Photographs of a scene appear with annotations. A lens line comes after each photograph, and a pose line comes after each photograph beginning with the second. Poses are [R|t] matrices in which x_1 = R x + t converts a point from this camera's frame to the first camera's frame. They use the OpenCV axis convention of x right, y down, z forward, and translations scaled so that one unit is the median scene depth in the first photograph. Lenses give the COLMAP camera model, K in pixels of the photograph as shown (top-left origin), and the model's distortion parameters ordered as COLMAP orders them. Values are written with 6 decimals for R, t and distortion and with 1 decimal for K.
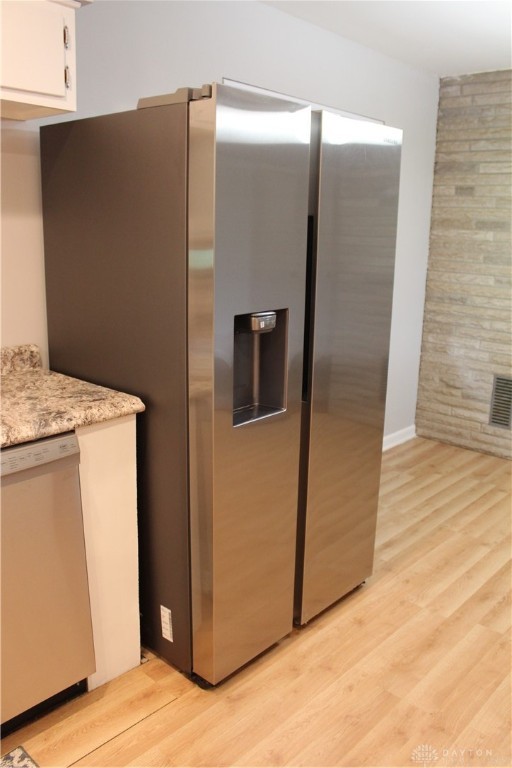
lens RADIAL K [[643.2, 0, 268.1], [0, 643.2, 382.7], [0, 0, 1]] dist [-0.161558, 0.139766]
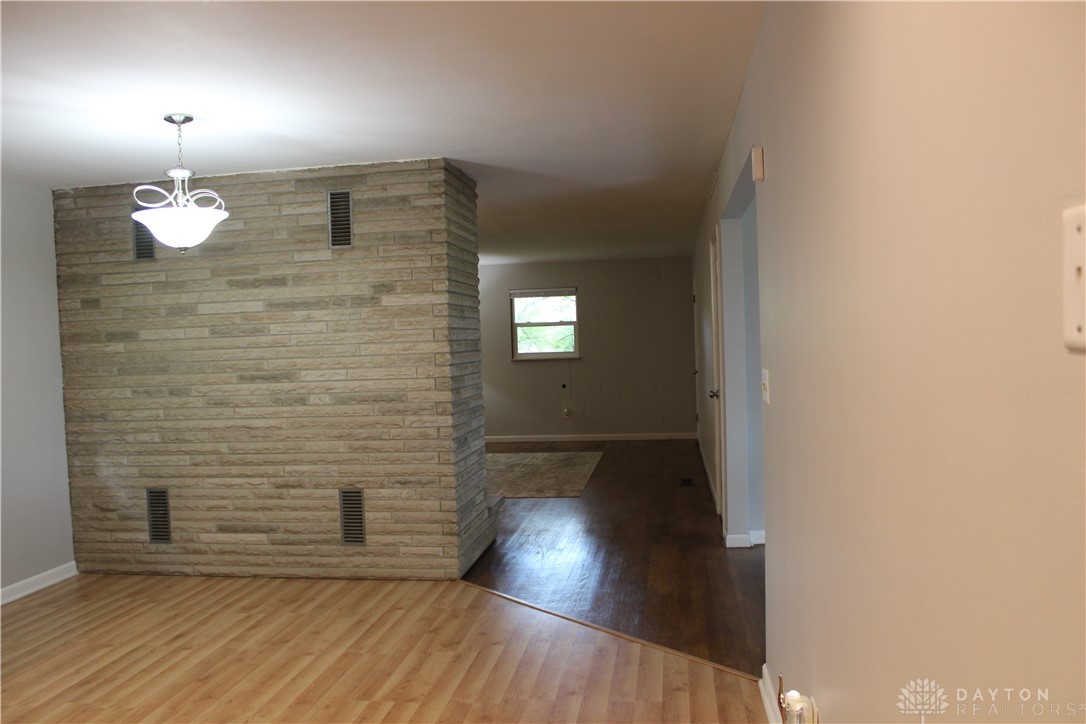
lens RADIAL K [[897.2, 0, 543.4], [0, 897.2, 381.3], [0, 0, 1]] dist [-0.155441, 0.136508]
pose [[0.830354, -0.085980, 0.550563, 0.143929], [0.188254, 0.973218, -0.131938, 0.114730], [-0.524474, 0.213201, 0.824301, -0.430008]]
